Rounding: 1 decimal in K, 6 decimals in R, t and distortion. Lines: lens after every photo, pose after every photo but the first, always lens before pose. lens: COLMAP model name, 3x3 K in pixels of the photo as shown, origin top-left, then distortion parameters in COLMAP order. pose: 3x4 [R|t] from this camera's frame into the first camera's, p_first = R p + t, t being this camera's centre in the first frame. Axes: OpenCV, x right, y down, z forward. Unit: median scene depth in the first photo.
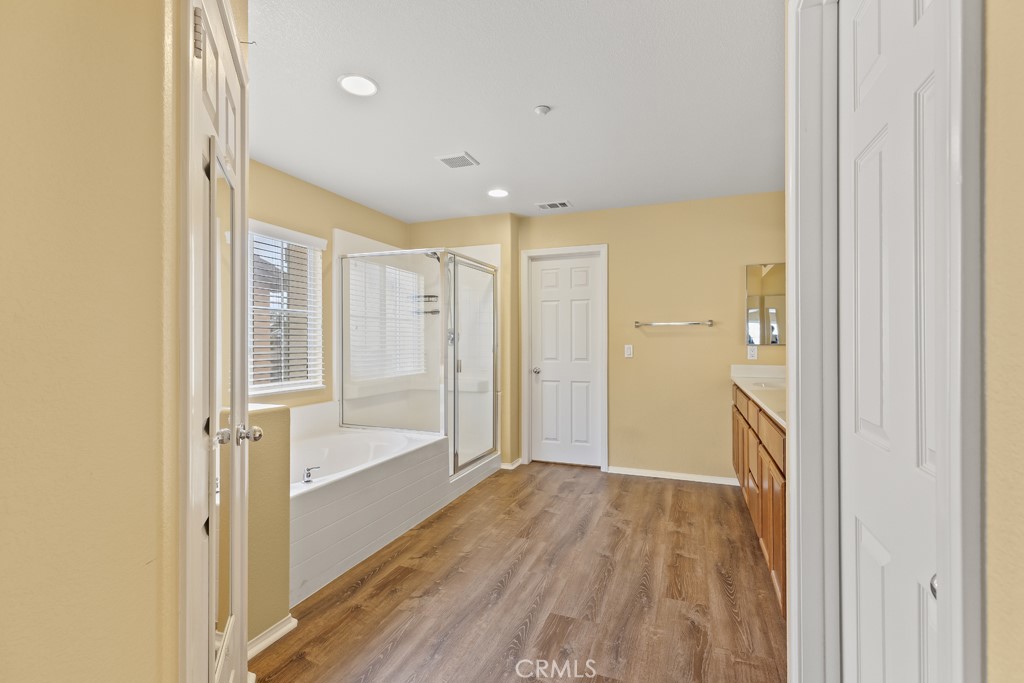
lens RADIAL K [[458.8, 0, 511.5], [0, 458.8, 340.9], [0, 0, 1]] dist [0.002224, 0.002894]
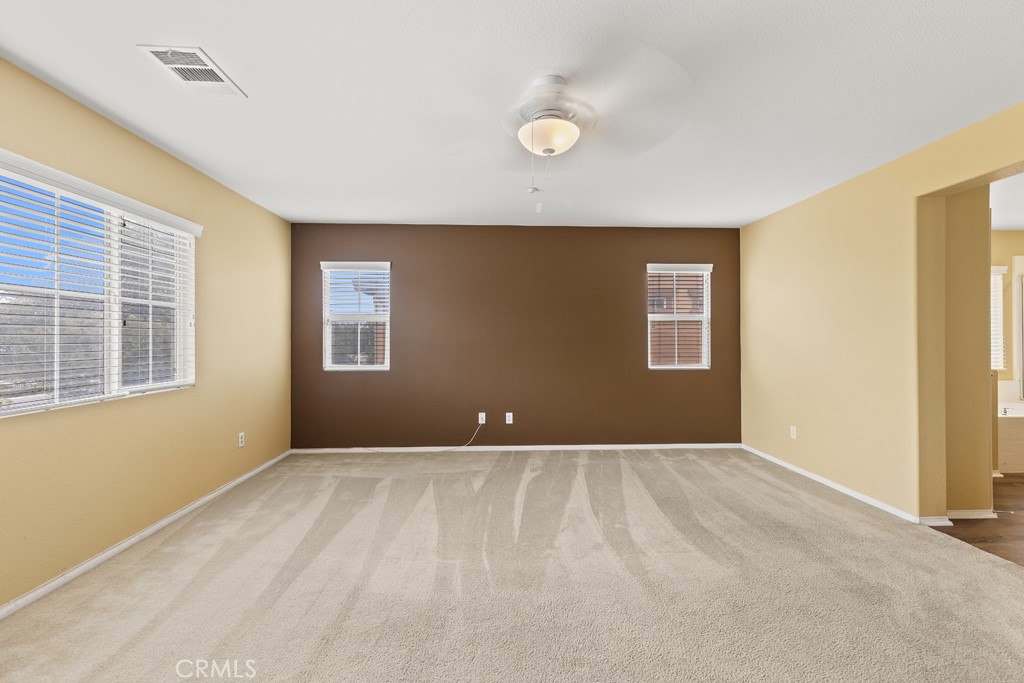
lens RADIAL K [[458.8, 0, 512.5], [0, 458.8, 337.9], [0, 0, 1]] dist [0.002224, 0.002894]
pose [[0.407482, -0.005629, -0.913196, 0.270198], [0.005890, 0.999976, -0.003536, -0.001799], [0.913194, -0.003937, 0.407505, -0.955299]]
